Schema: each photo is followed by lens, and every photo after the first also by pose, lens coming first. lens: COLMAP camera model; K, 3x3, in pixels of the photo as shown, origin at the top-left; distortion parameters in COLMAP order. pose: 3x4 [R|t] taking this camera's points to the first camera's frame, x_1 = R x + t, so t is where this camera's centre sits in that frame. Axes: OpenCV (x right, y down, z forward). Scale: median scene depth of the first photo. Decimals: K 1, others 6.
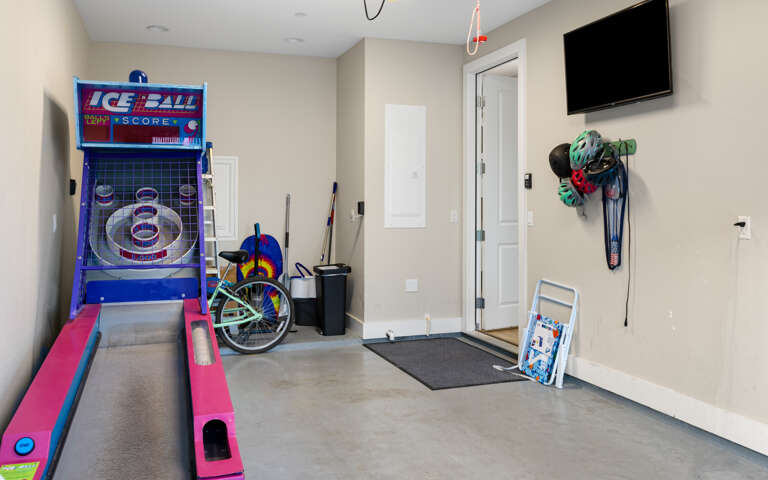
lens RADIAL K [[672.0, 0, 384.1], [0, 672.0, 236.8], [0, 0, 1]] dist [-0.010320, -0.004833]
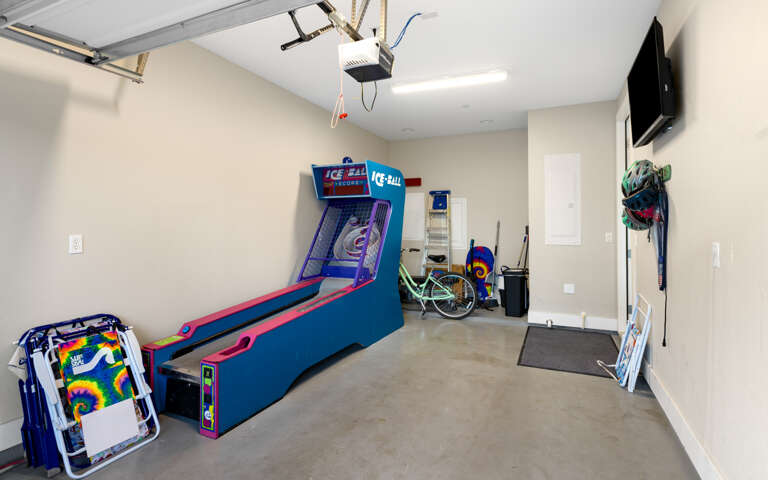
lens RADIAL K [[395.4, 0, 382.8], [0, 395.4, 240.9], [0, 0, 1]] dist [0.001495, 0.000184]
pose [[0.714623, 0.025932, -0.699029, 0.366491], [-0.036413, 0.999337, -0.000152, -0.009914], [0.698561, 0.025563, 0.715093, 0.201543]]
